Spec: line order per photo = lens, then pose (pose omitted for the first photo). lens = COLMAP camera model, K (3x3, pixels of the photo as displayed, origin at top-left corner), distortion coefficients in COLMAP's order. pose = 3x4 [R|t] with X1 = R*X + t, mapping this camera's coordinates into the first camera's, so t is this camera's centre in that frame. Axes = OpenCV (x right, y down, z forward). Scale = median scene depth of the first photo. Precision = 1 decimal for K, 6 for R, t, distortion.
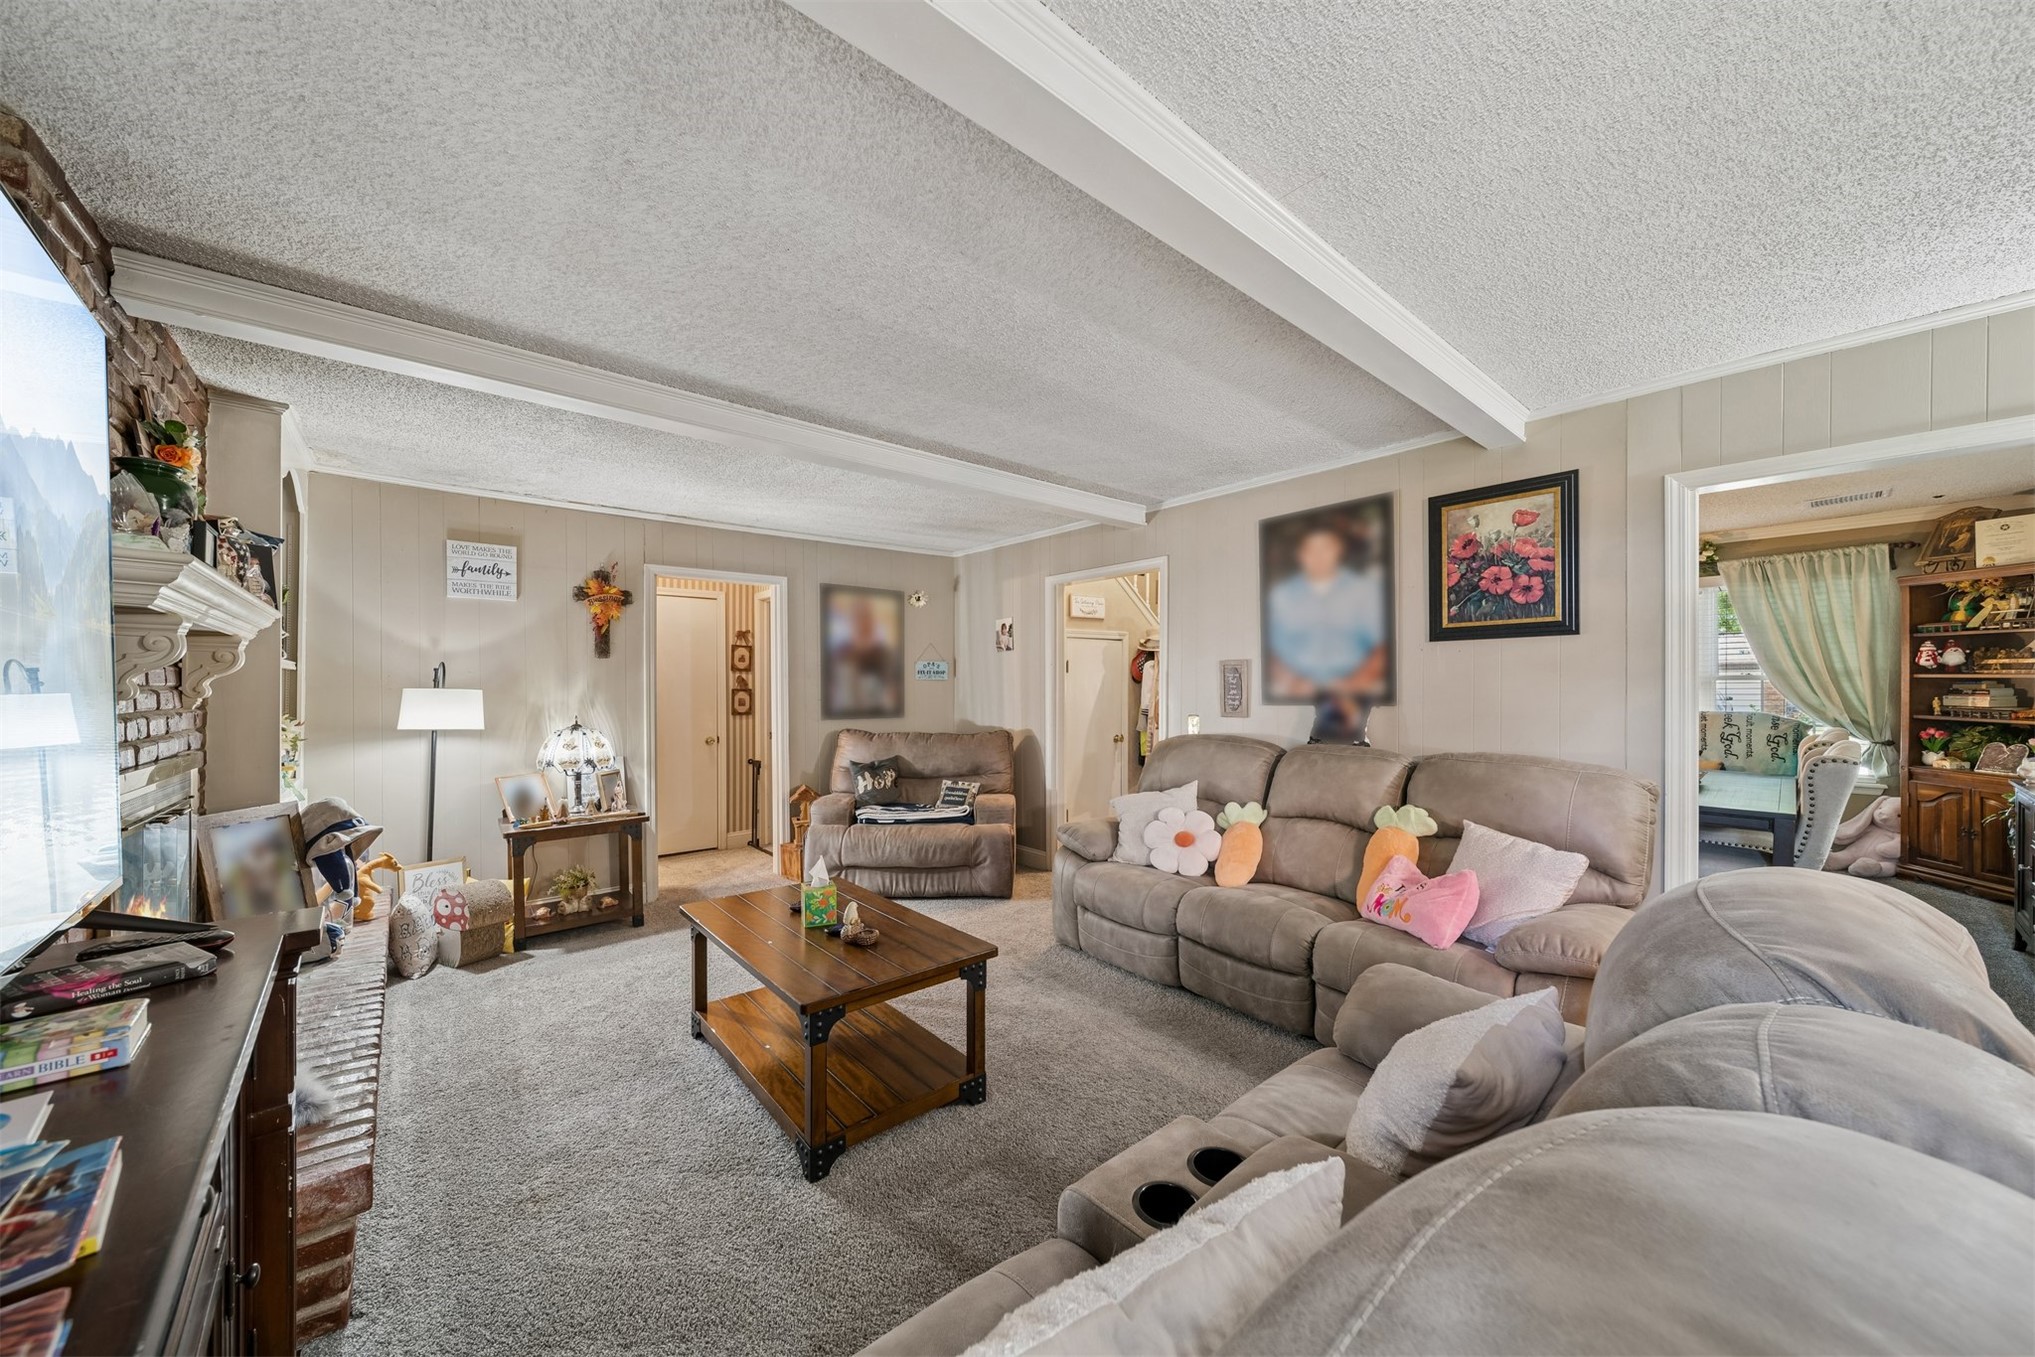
lens RADIAL K [[718.8, 0, 1022.3], [0, 718.8, 682.6], [0, 0, 1]] dist [-0.002229, -0.000211]
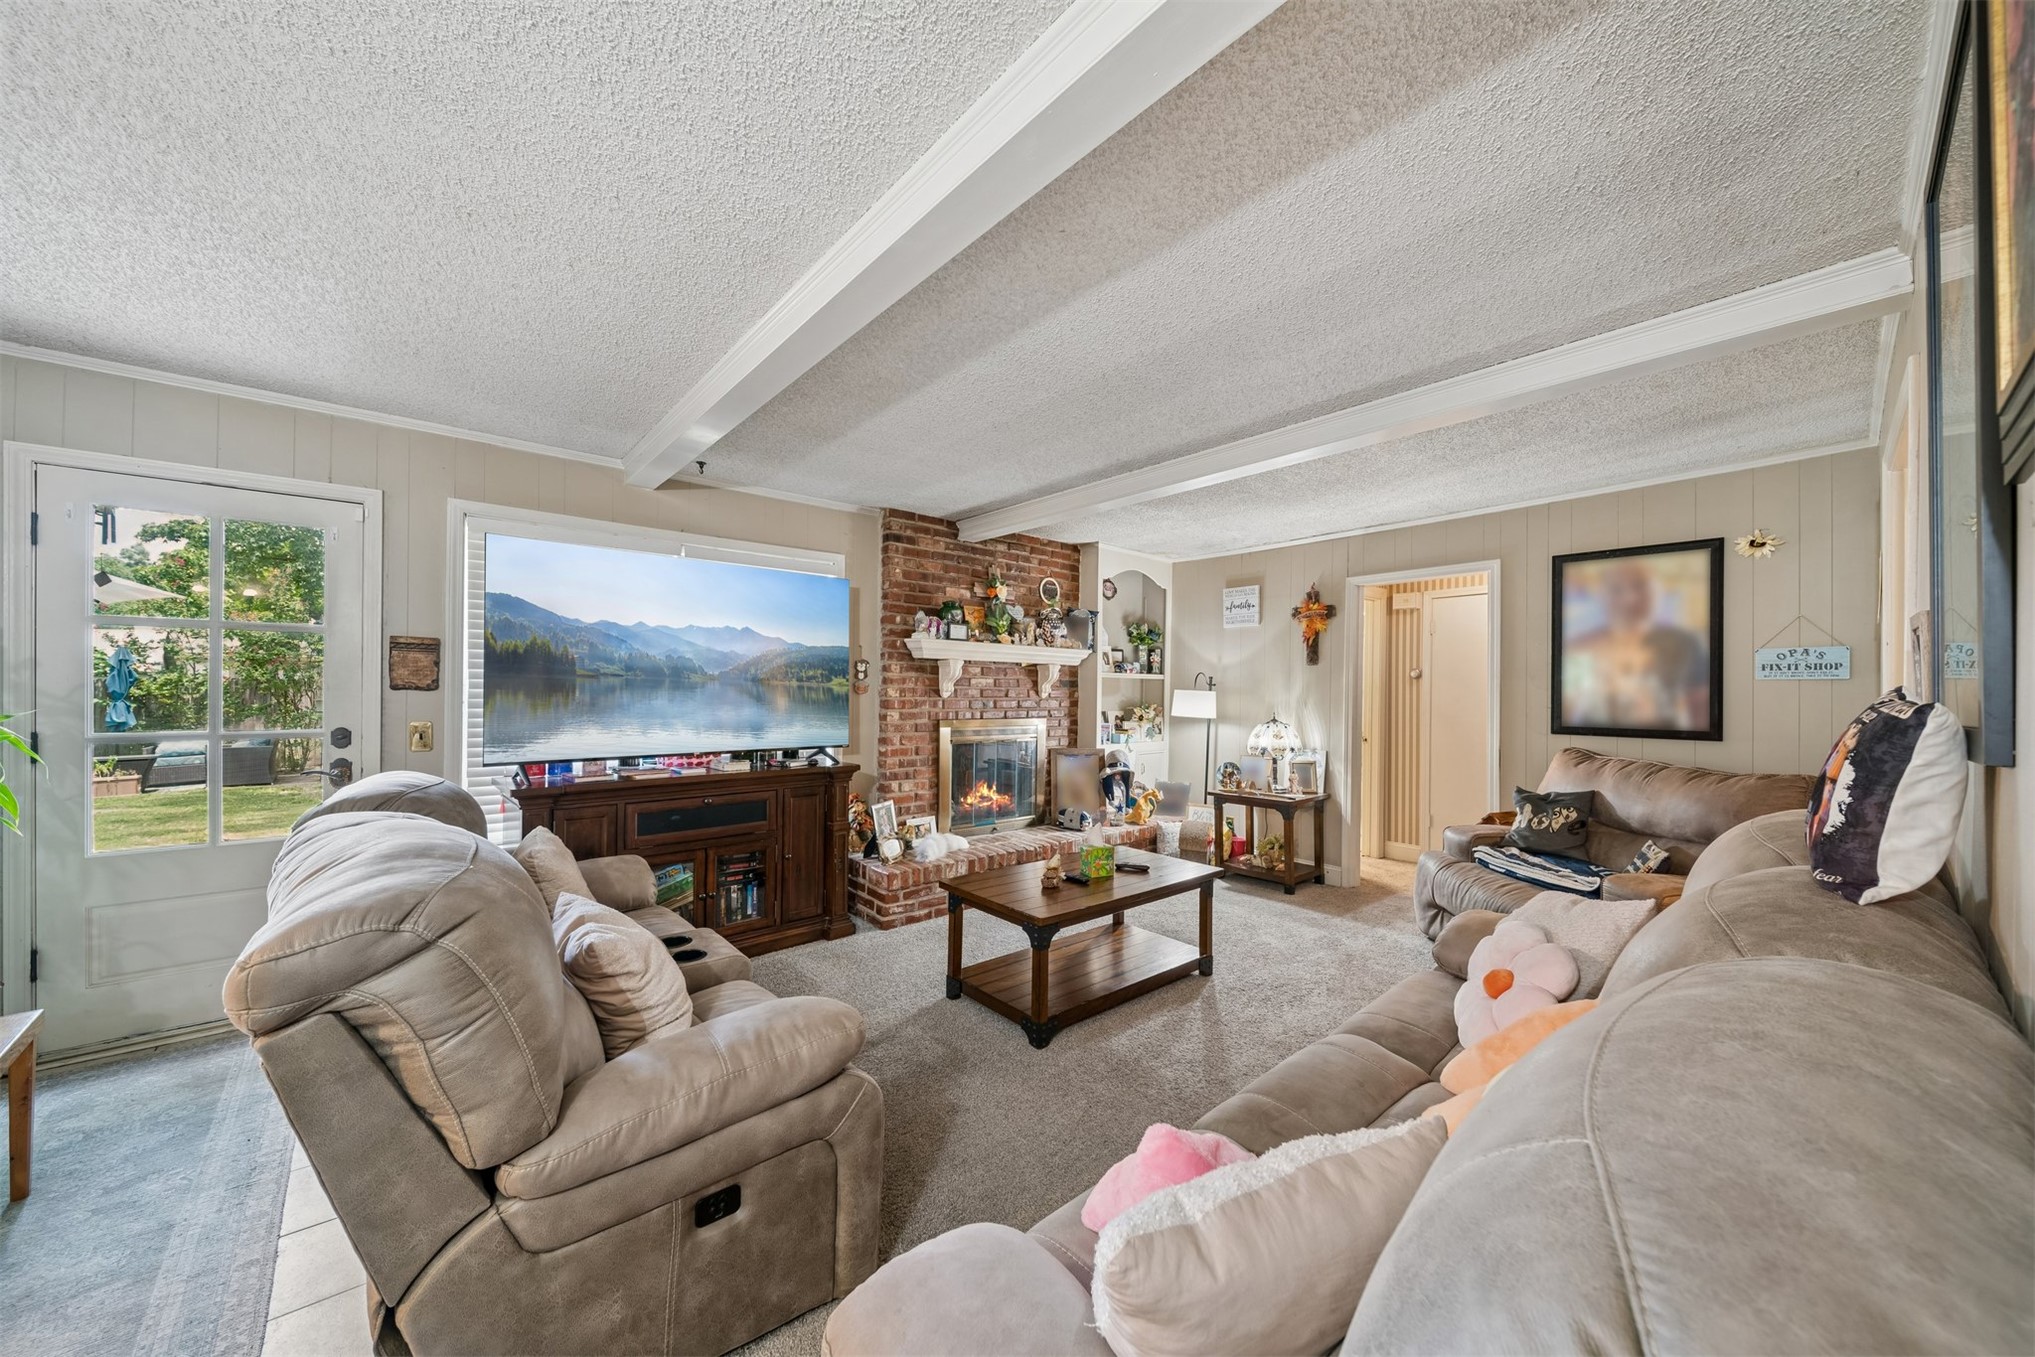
lens RADIAL K [[718.8, 0, 1031.6], [0, 718.8, 684.1], [0, 0, 1]] dist [-0.002229, -0.000211]
pose [[0.008287, -0.006281, -0.999946, 0.633716], [0.000081, 0.999980, -0.006280, 0.004351], [0.999966, -0.000029, 0.008287, 0.565208]]
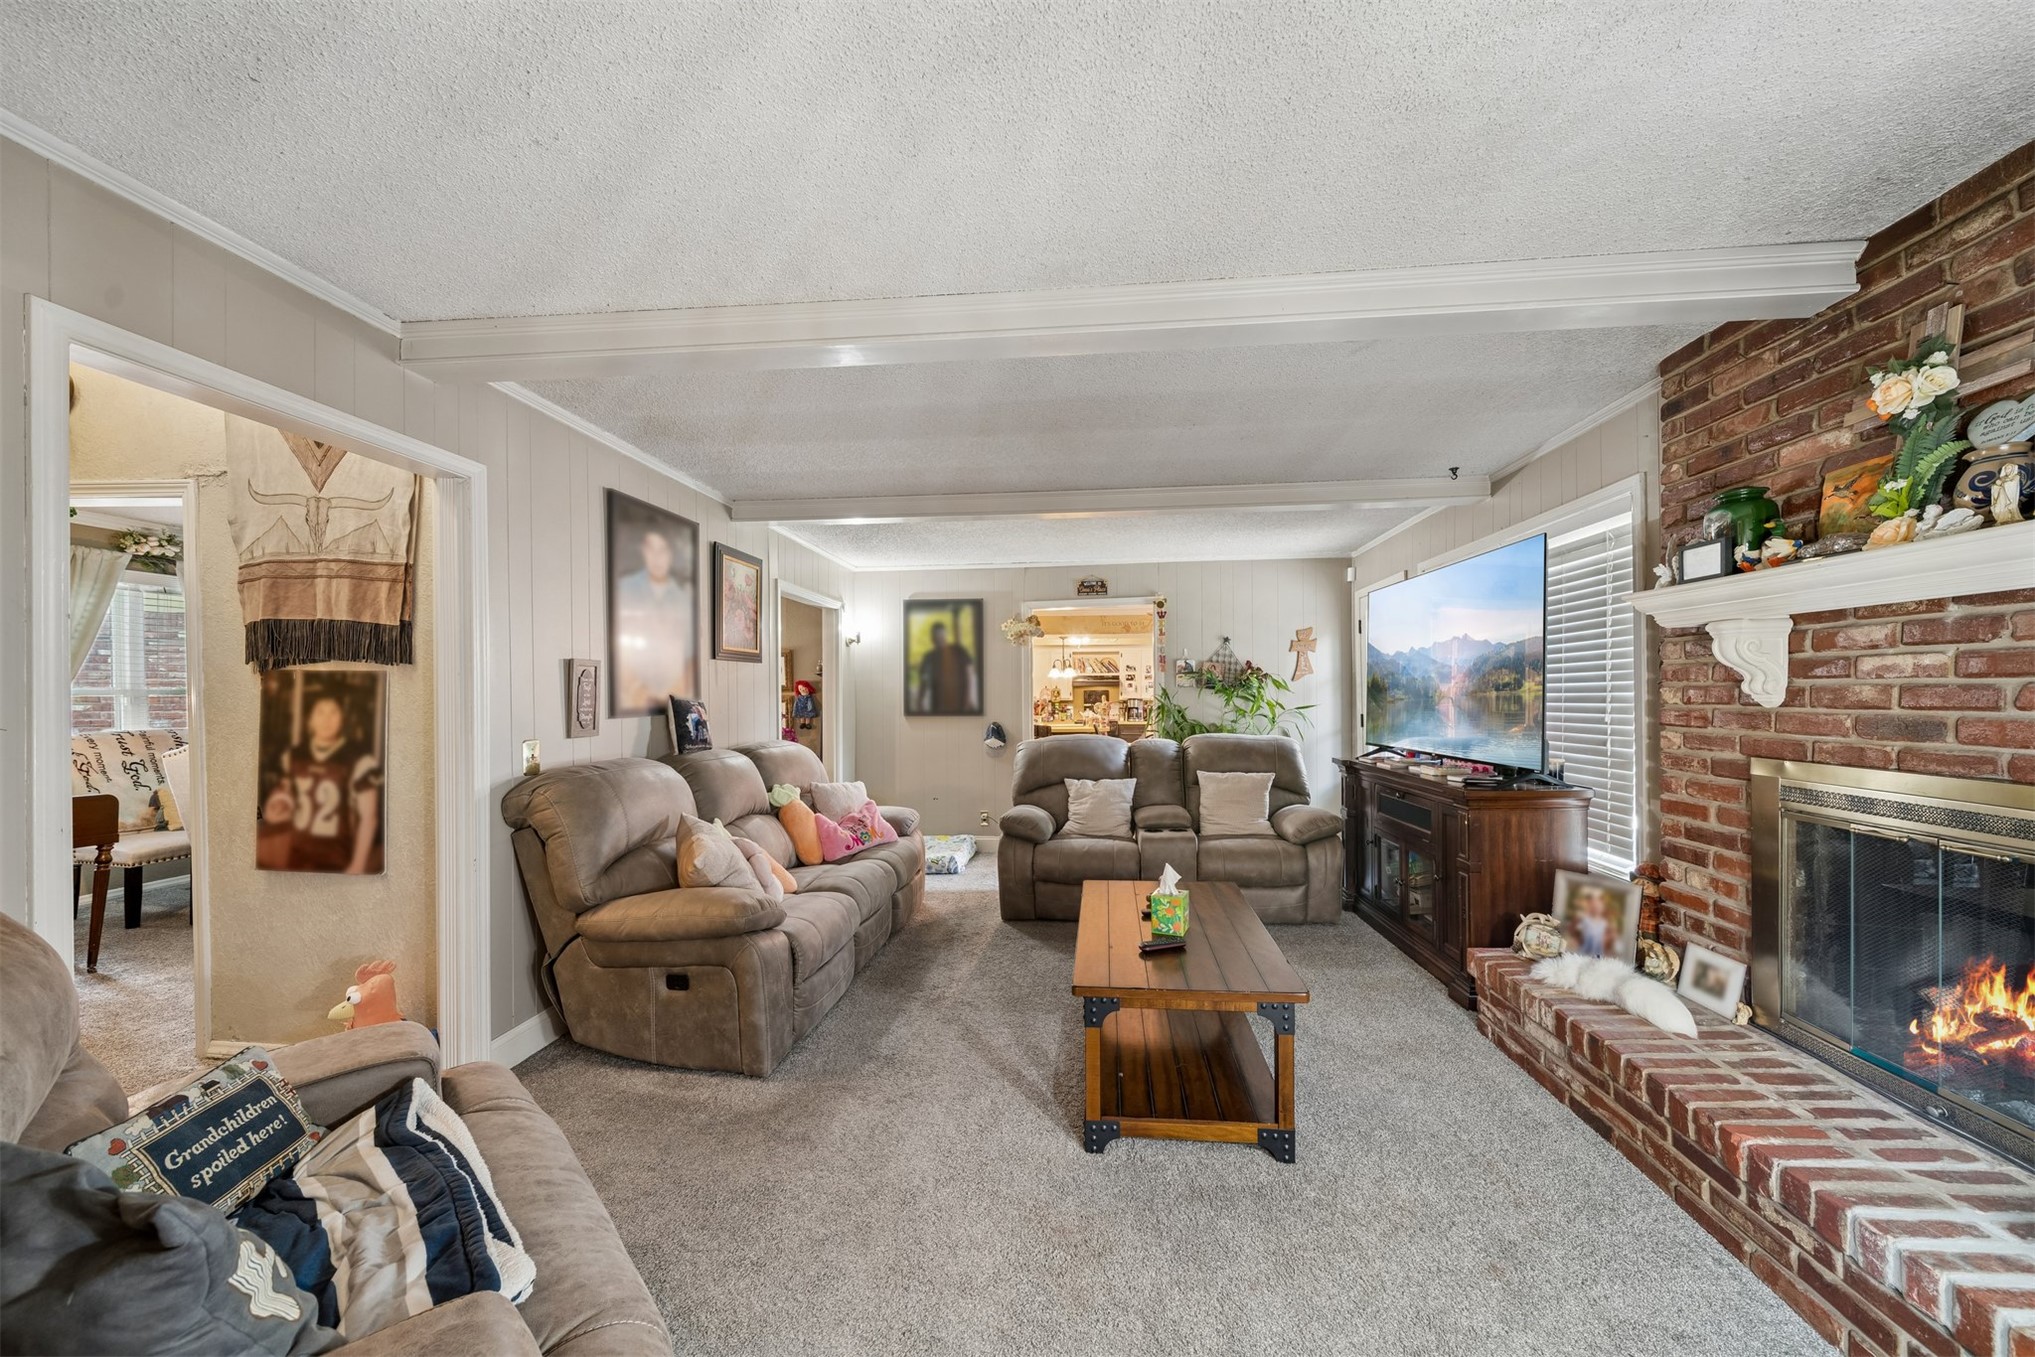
lens RADIAL K [[718.8, 0, 1030.1], [0, 718.8, 706.6], [0, 0, 1]] dist [-0.002229, -0.000211]
pose [[-0.686081, -0.003320, 0.727518, -0.551295], [0.003511, 0.999963, 0.007875, 0.012729], [-0.727517, 0.007957, -0.686044, 1.165959]]
